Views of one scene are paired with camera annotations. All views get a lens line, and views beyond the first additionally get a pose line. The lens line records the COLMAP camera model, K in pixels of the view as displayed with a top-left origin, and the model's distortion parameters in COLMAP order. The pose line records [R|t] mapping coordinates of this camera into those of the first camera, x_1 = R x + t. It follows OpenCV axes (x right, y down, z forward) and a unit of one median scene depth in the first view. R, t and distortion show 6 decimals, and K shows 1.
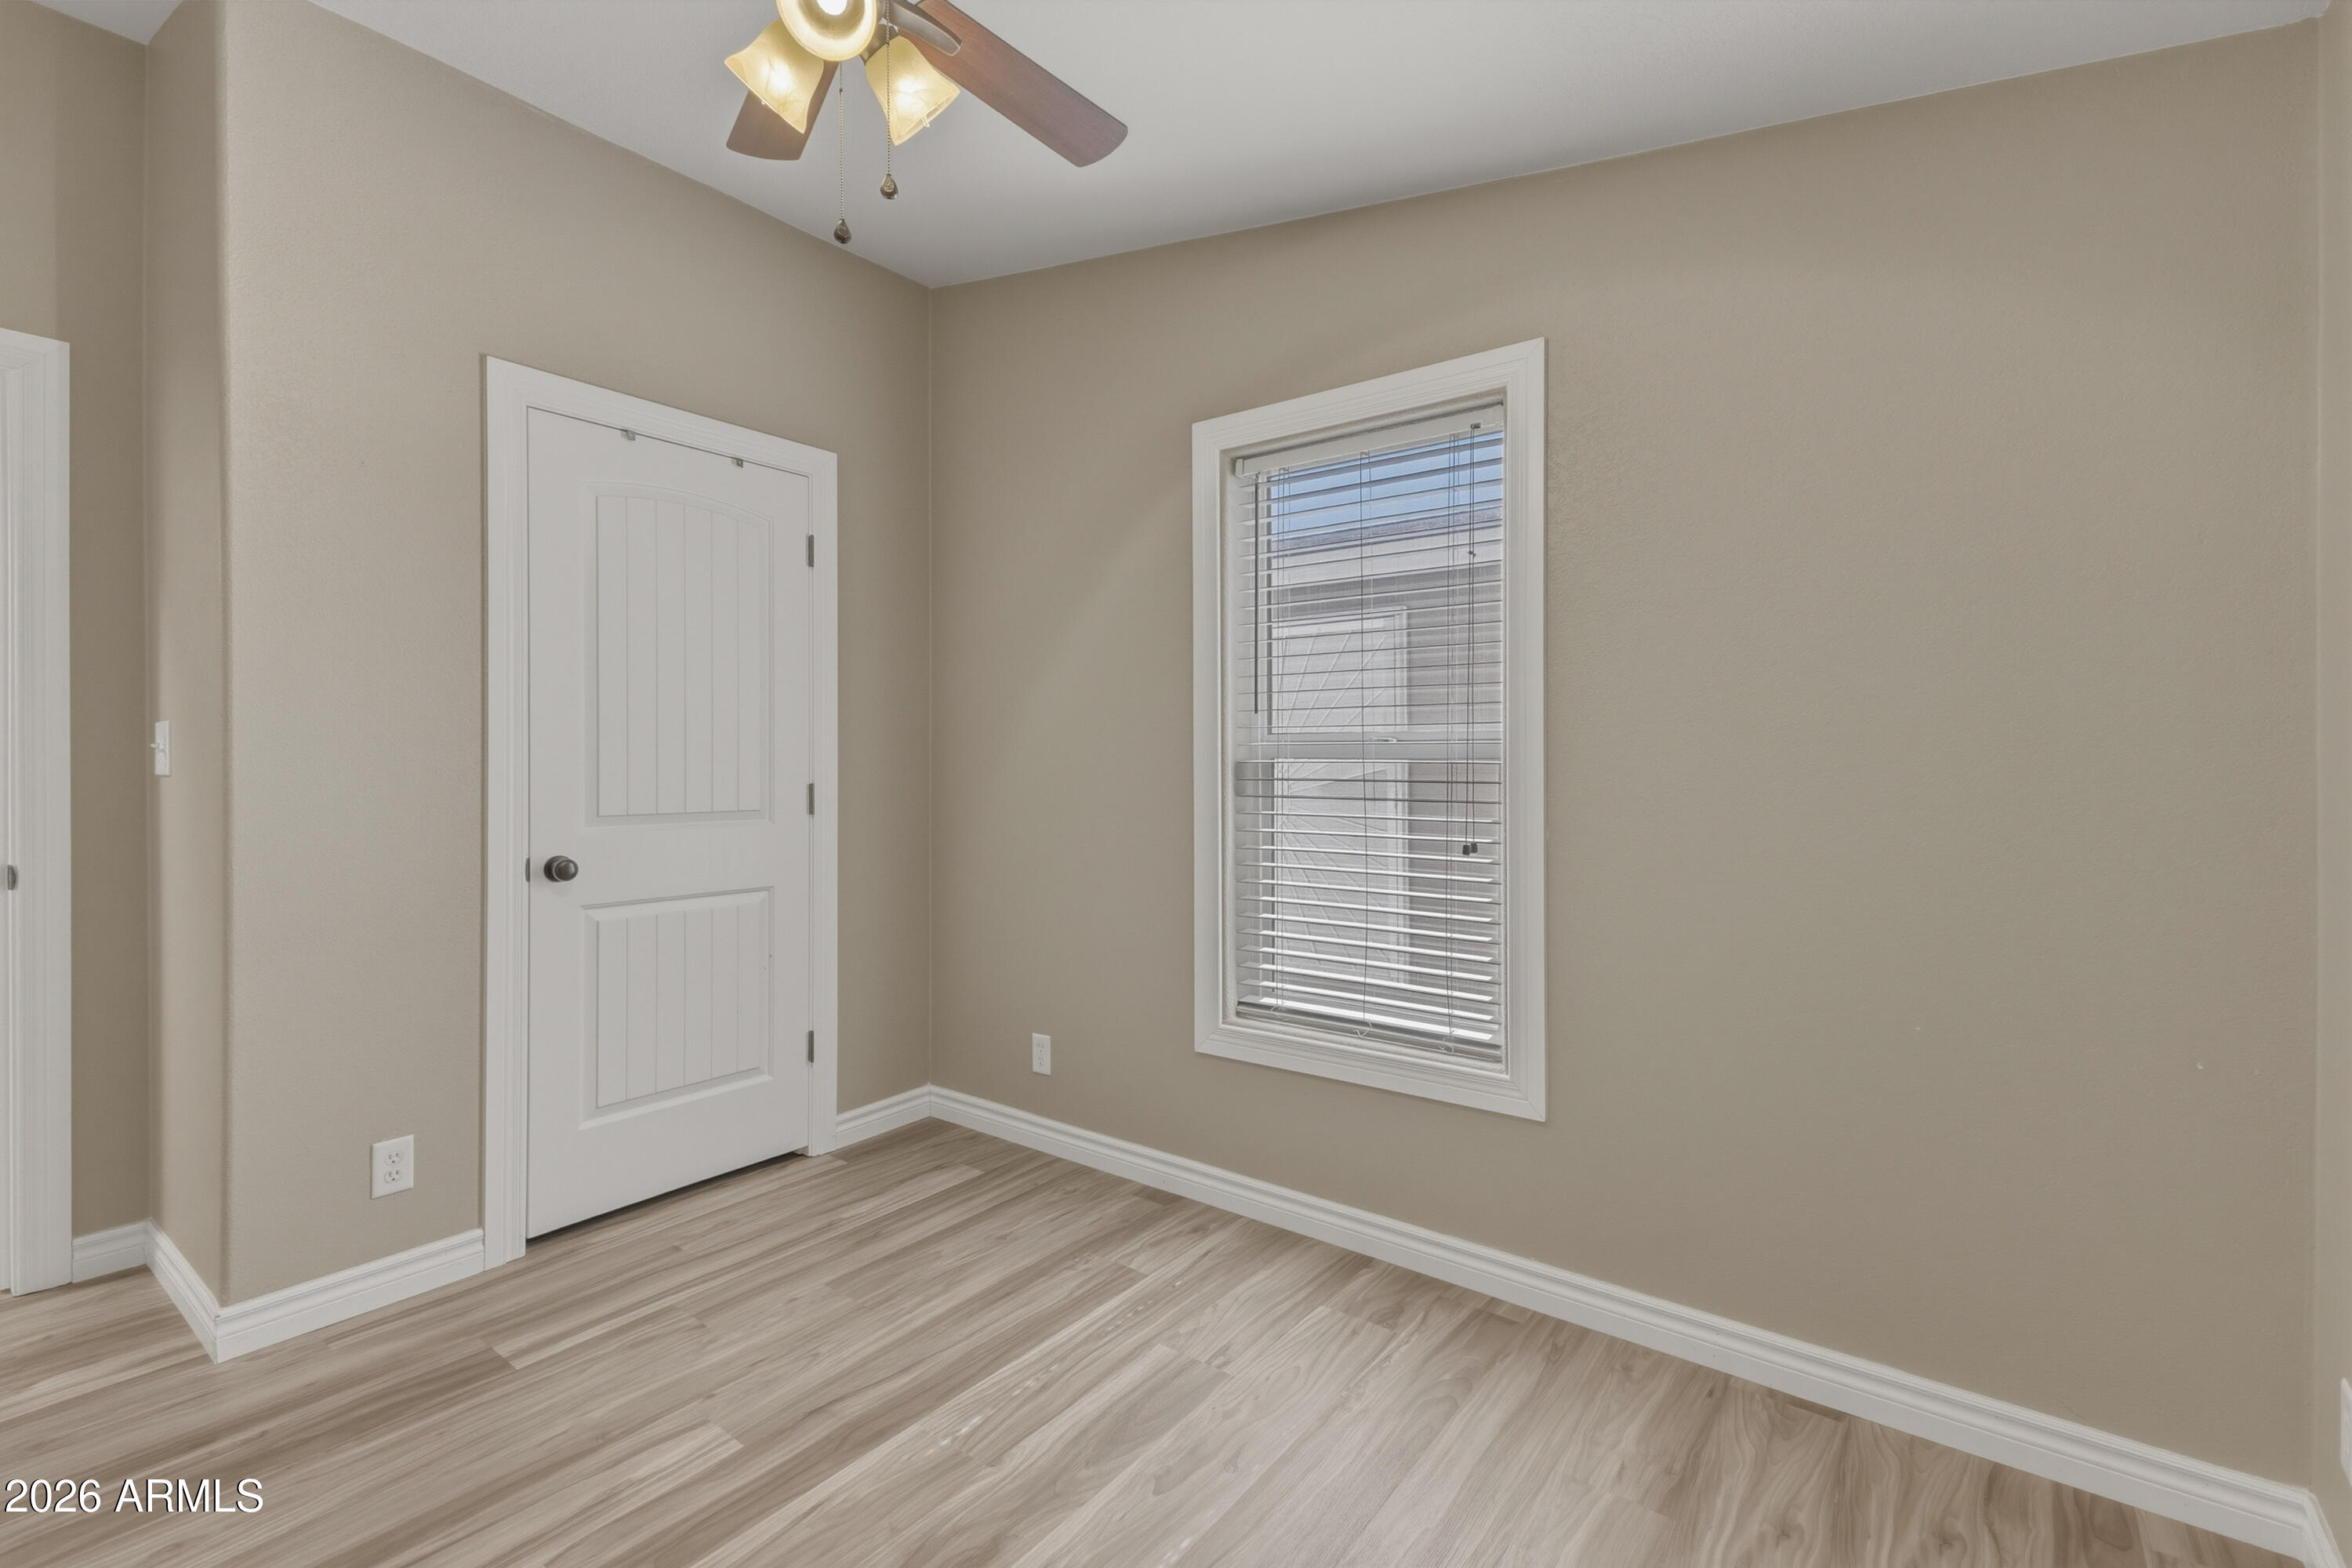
lens RADIAL K [[1024.3, 0, 1180.4], [0, 1024.3, 775.5], [0, 0, 1]] dist [0.071290, -0.027173]
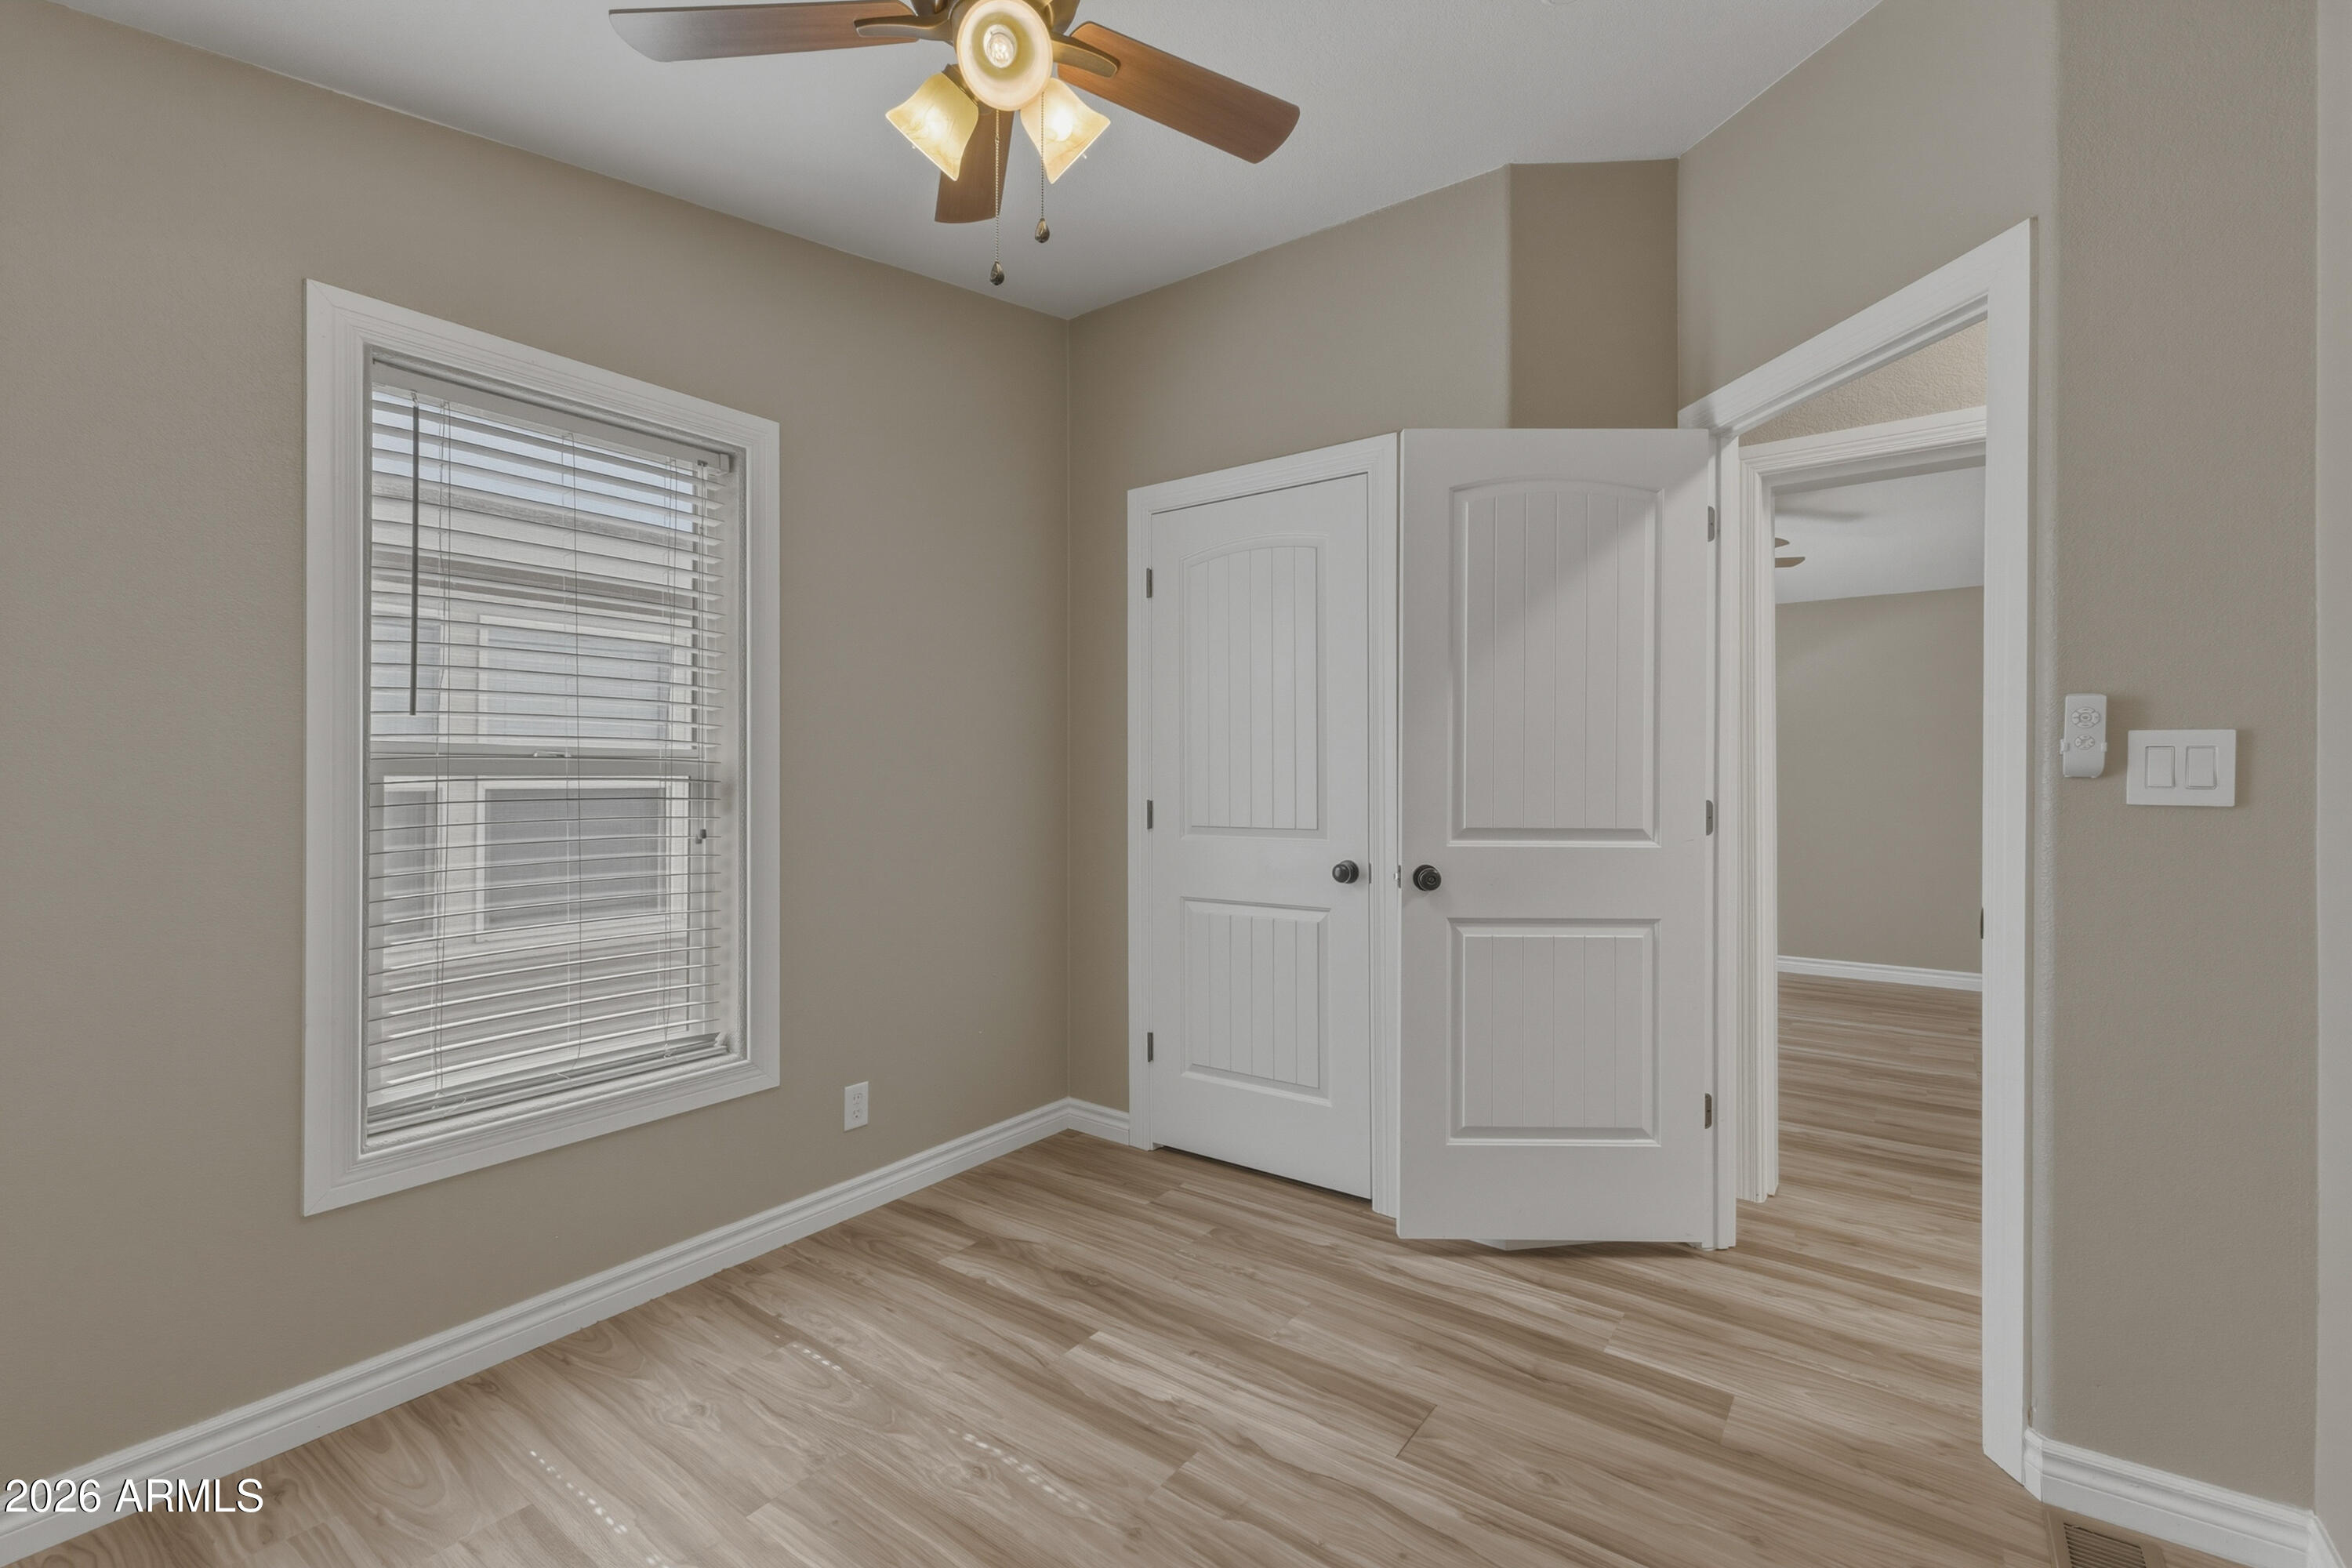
lens RADIAL K [[1033.1, 0, 1179.9], [0, 1033.1, 774.2], [0, 0, 1]] dist [0.009016, 0.000225]
pose [[-0.007107, 0.002209, 0.999972, -0.789517], [0.015124, 0.999883, -0.002101, -0.009726], [-0.999860, 0.015109, -0.007140, 0.526461]]
